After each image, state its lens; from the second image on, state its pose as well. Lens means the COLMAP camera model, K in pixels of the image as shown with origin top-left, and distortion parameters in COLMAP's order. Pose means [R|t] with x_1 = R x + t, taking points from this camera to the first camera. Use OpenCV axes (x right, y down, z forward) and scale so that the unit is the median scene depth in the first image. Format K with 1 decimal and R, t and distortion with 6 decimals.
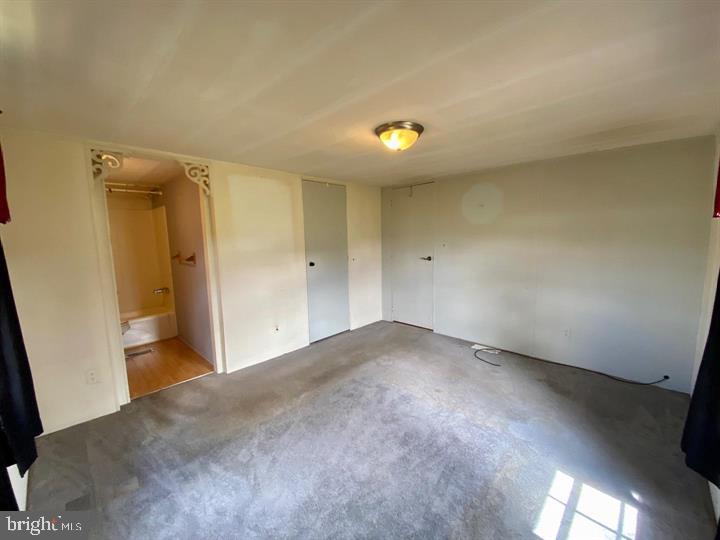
lens RADIAL K [[294.1, 0, 366.4], [0, 294.1, 272.0], [0, 0, 1]] dist [-0.001901, -0.005523]
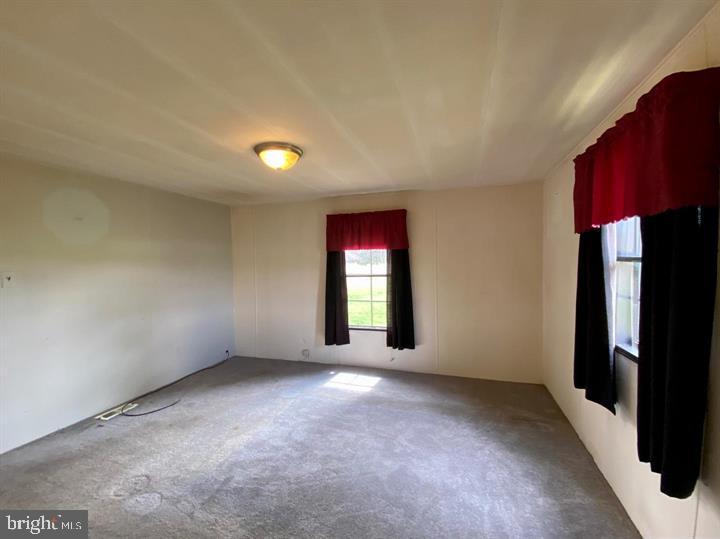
lens RADIAL K [[294.1, 0, 362.8], [0, 294.1, 267.8], [0, 0, 1]] dist [-0.001901, -0.005523]
pose [[-0.425464, 0.007822, 0.904941, -0.631405], [0.135469, 0.989246, 0.055140, -0.064856], [-0.894778, 0.146052, -0.421948, 0.828528]]
